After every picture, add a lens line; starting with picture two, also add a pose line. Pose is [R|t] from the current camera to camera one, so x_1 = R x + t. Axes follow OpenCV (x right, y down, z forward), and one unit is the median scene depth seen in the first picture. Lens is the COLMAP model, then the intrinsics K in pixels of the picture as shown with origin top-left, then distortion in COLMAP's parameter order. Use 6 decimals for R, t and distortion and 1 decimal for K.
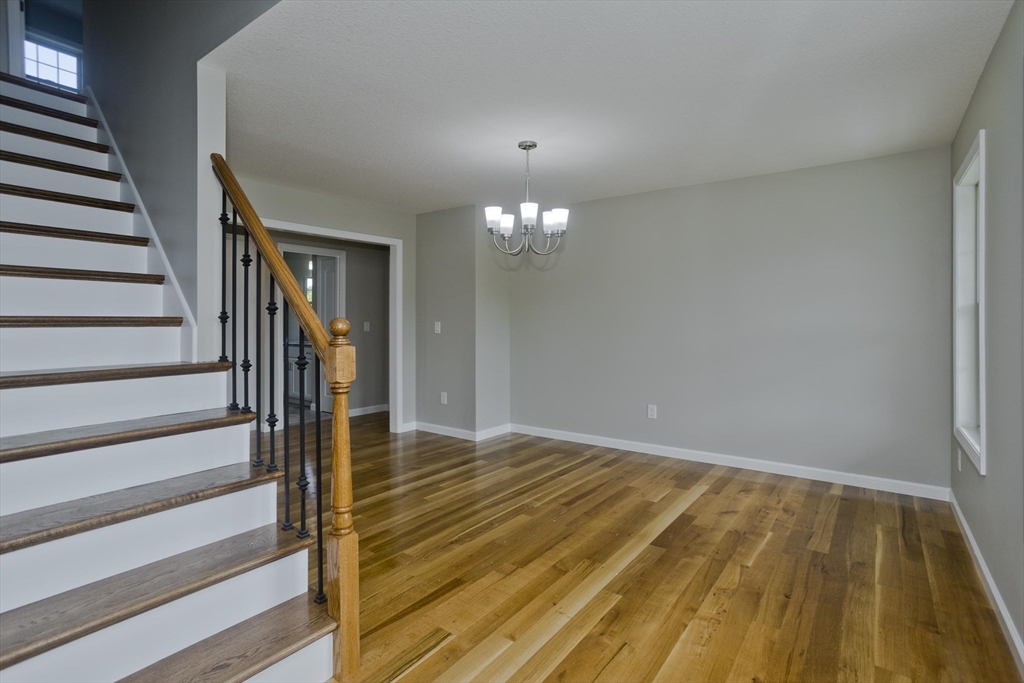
lens RADIAL K [[499.4, 0, 516.5], [0, 499.4, 340.6], [0, 0, 1]] dist [-0.051201, 0.030019]
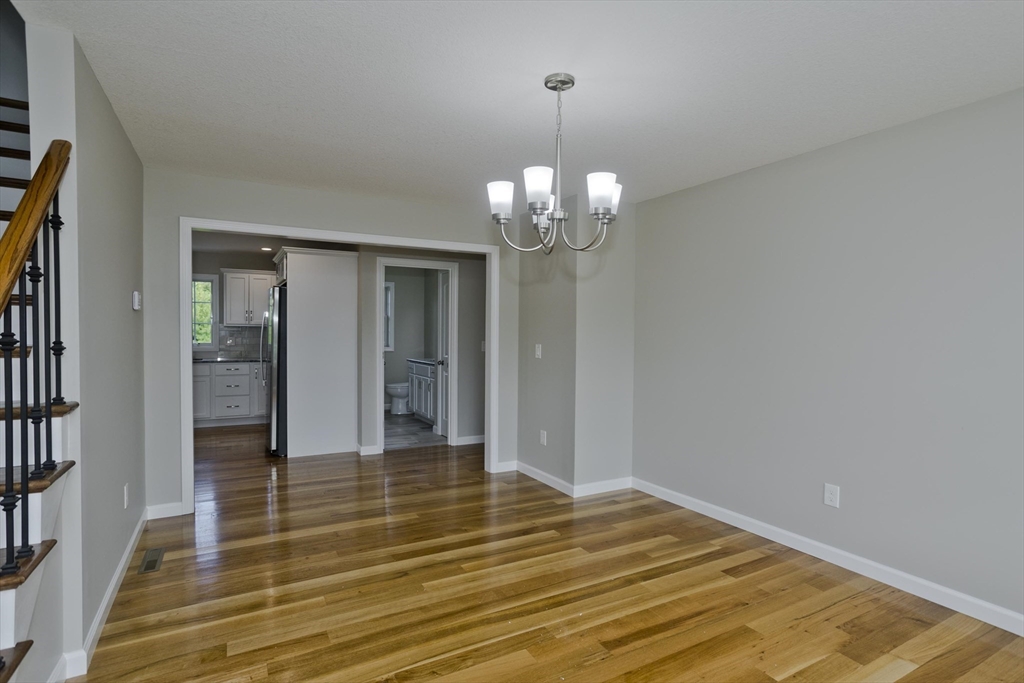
lens RADIAL K [[504.1, 0, 515.3], [0, 504.1, 343.4], [0, 0, 1]] dist [-0.044458, 0.031520]
pose [[0.906181, 0.016959, -0.422551, 0.217375], [-0.028222, 0.999393, -0.020414, -0.026800], [0.421948, 0.030424, 0.906109, 0.325701]]
